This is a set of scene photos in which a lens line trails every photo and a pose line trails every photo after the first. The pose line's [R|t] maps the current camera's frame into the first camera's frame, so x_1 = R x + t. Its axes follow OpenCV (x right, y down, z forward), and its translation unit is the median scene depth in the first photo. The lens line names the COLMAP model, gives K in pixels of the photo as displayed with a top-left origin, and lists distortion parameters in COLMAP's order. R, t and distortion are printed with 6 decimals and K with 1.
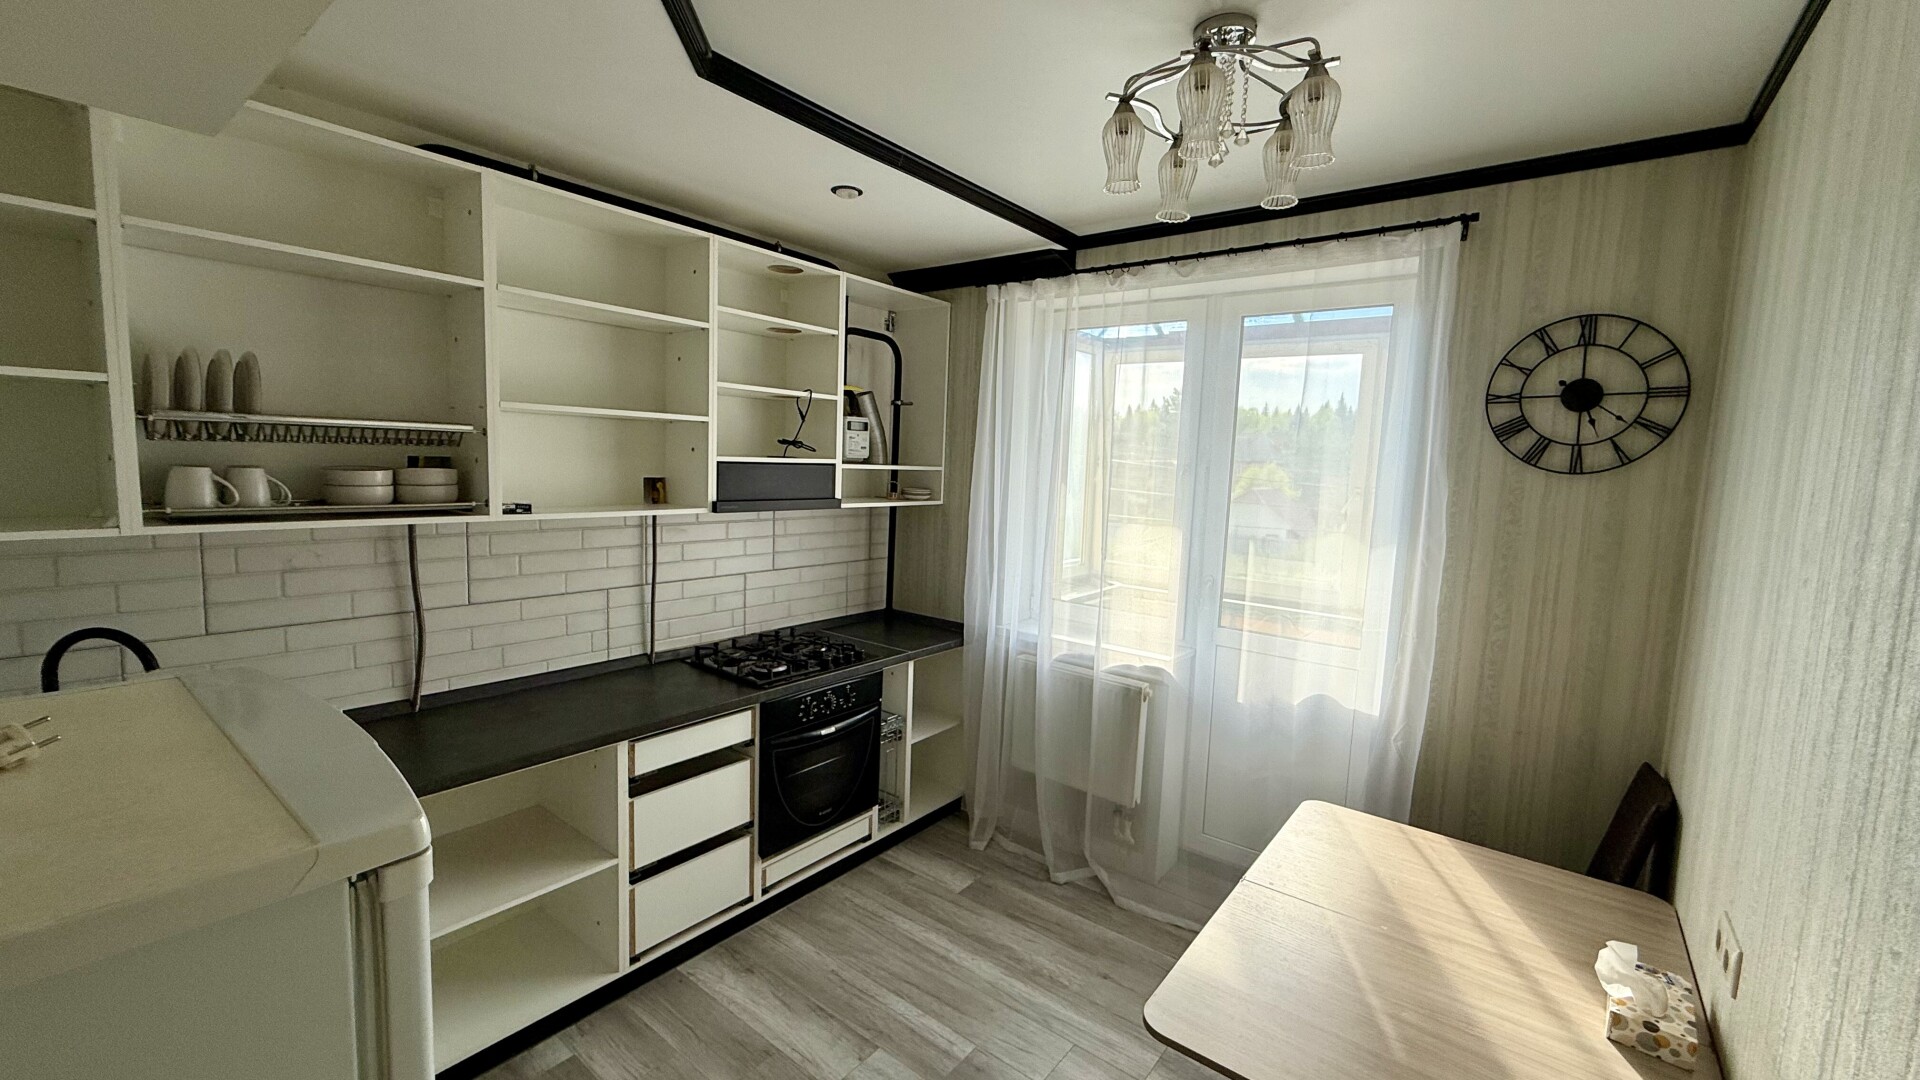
lens RADIAL K [[766.4, 0, 955.0], [0, 766.4, 538.3], [0, 0, 1]] dist [0.001223, 0.000005]
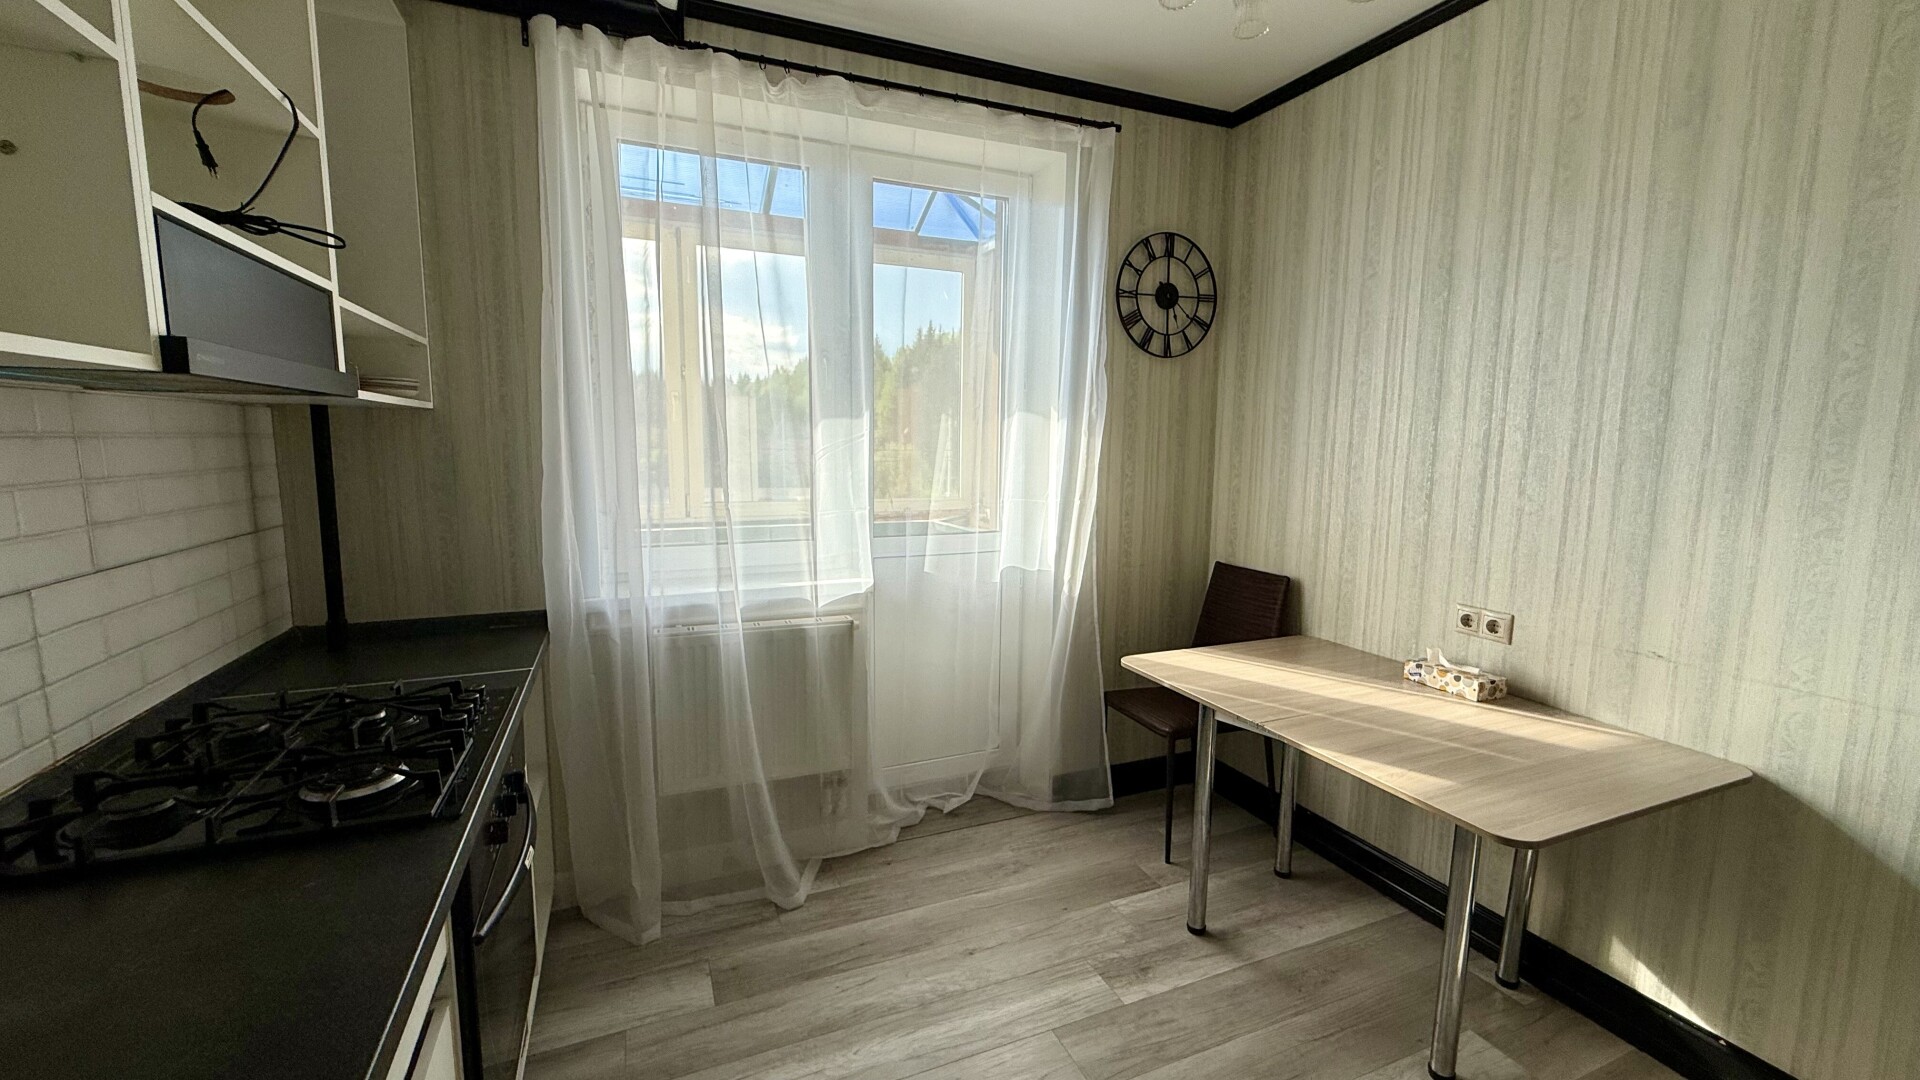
lens RADIAL K [[769.5, 0, 958.1], [0, 769.5, 534.7], [0, 0, 1]] dist [0.002187, 0.000109]
pose [[0.484772, -0.142615, 0.862935, -0.519188], [0.100381, 0.989169, 0.107086, 0.037340], [-0.868861, 0.034710, 0.493837, 0.651643]]
